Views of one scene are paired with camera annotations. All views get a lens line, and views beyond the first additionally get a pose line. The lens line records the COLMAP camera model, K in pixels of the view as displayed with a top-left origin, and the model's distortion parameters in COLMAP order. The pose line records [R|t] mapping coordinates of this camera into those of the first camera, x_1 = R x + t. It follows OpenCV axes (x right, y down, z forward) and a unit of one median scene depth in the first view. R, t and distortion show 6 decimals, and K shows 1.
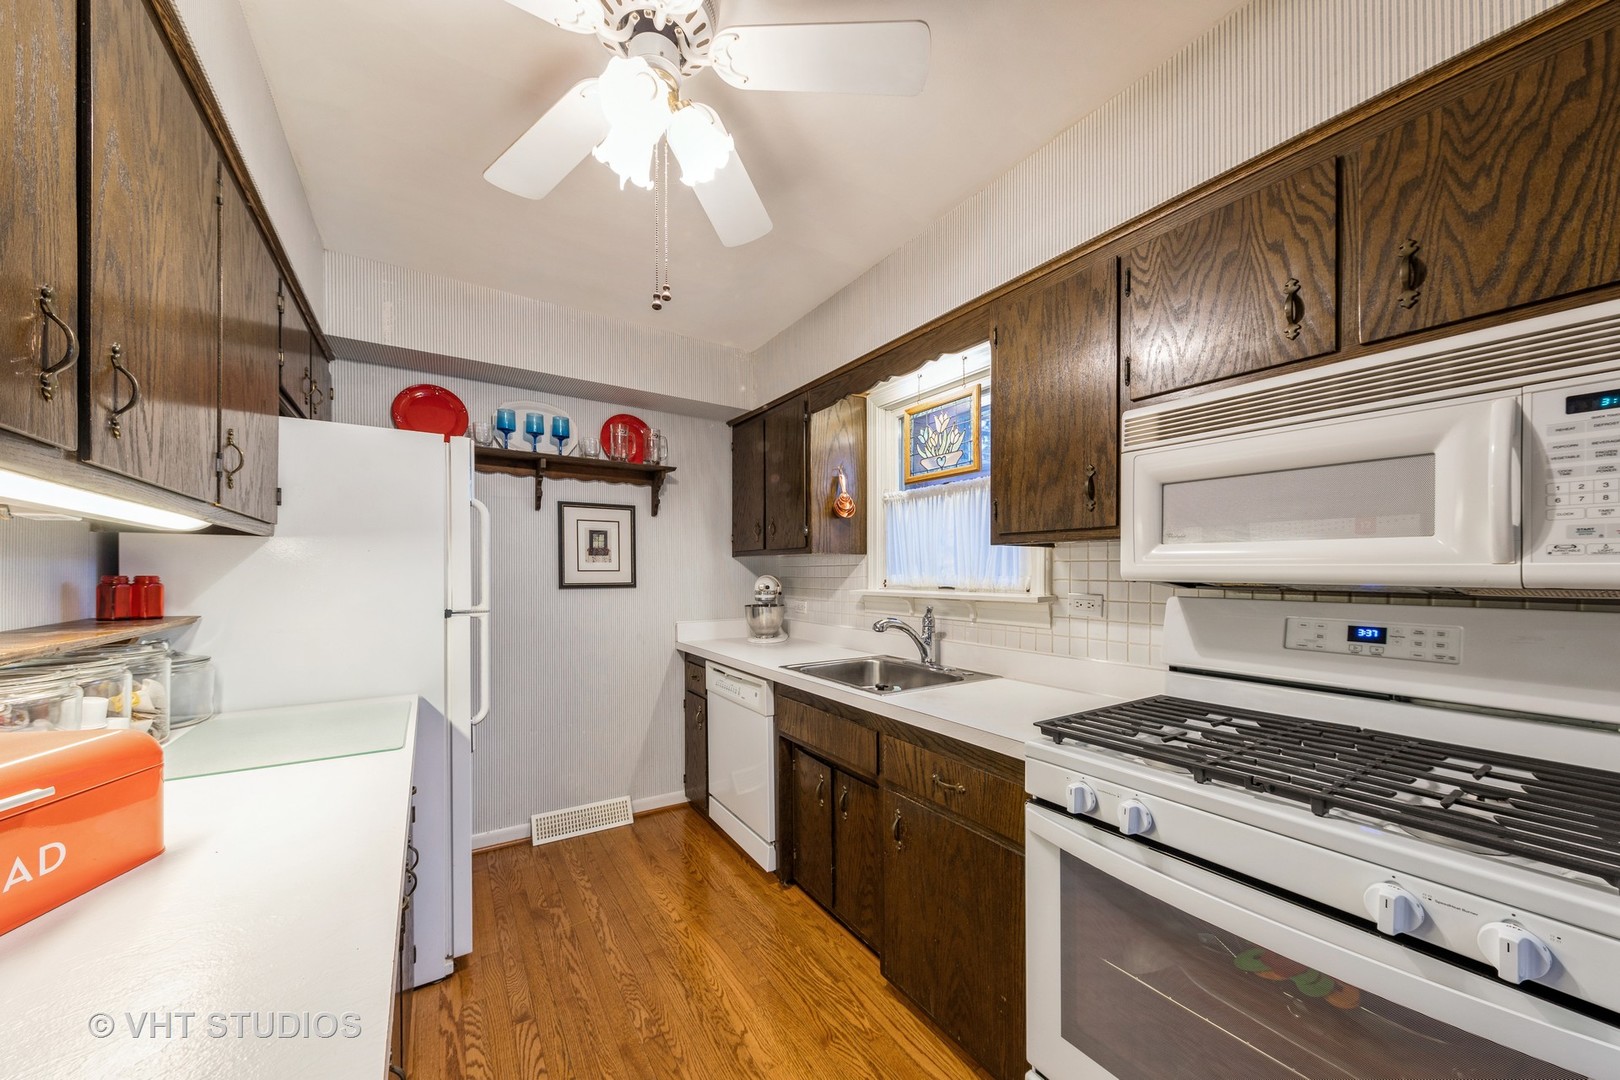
lens RADIAL K [[601.3, 0, 819.5], [0, 601.3, 575.3], [0, 0, 1]] dist [0.001160, 0.000054]
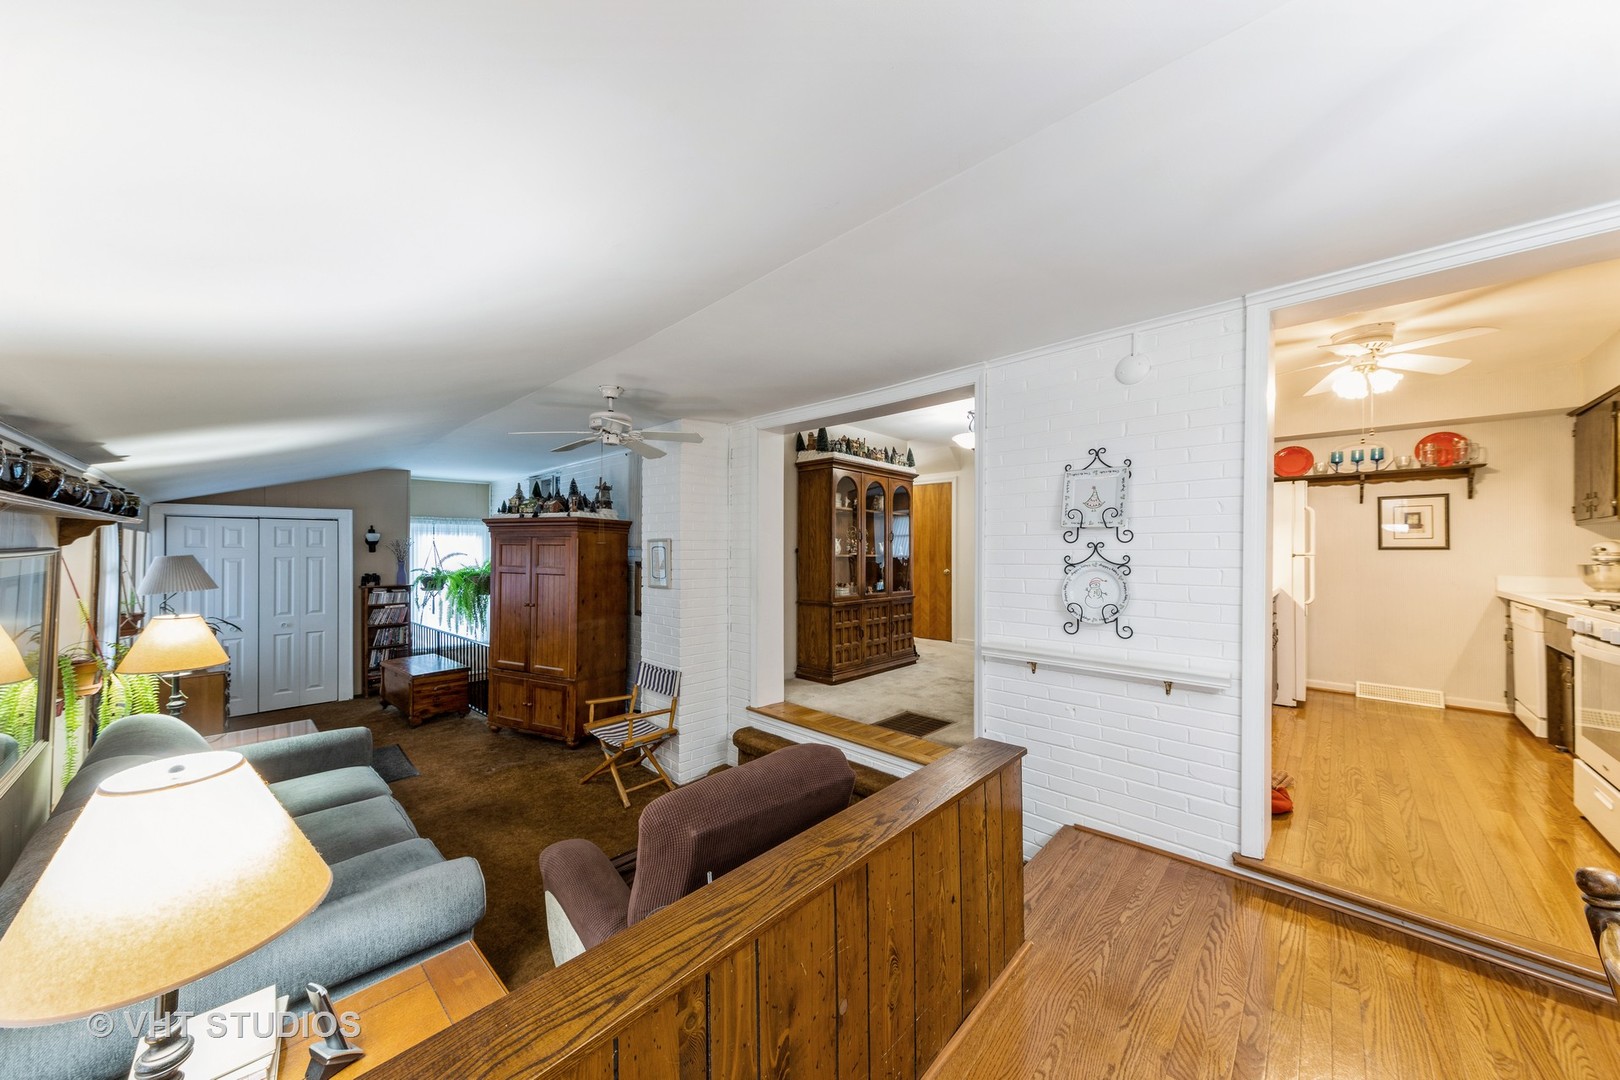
lens RADIAL K [[544.0, 0, 809.9], [0, 544.0, 550.3], [0, 0, 1]] dist [0.001326, 0.000128]
pose [[0.238723, -0.001651, -0.971086, 0.655004], [-0.006590, 0.999973, -0.003320, 0.039585], [0.971065, 0.007192, 0.238706, -0.884795]]
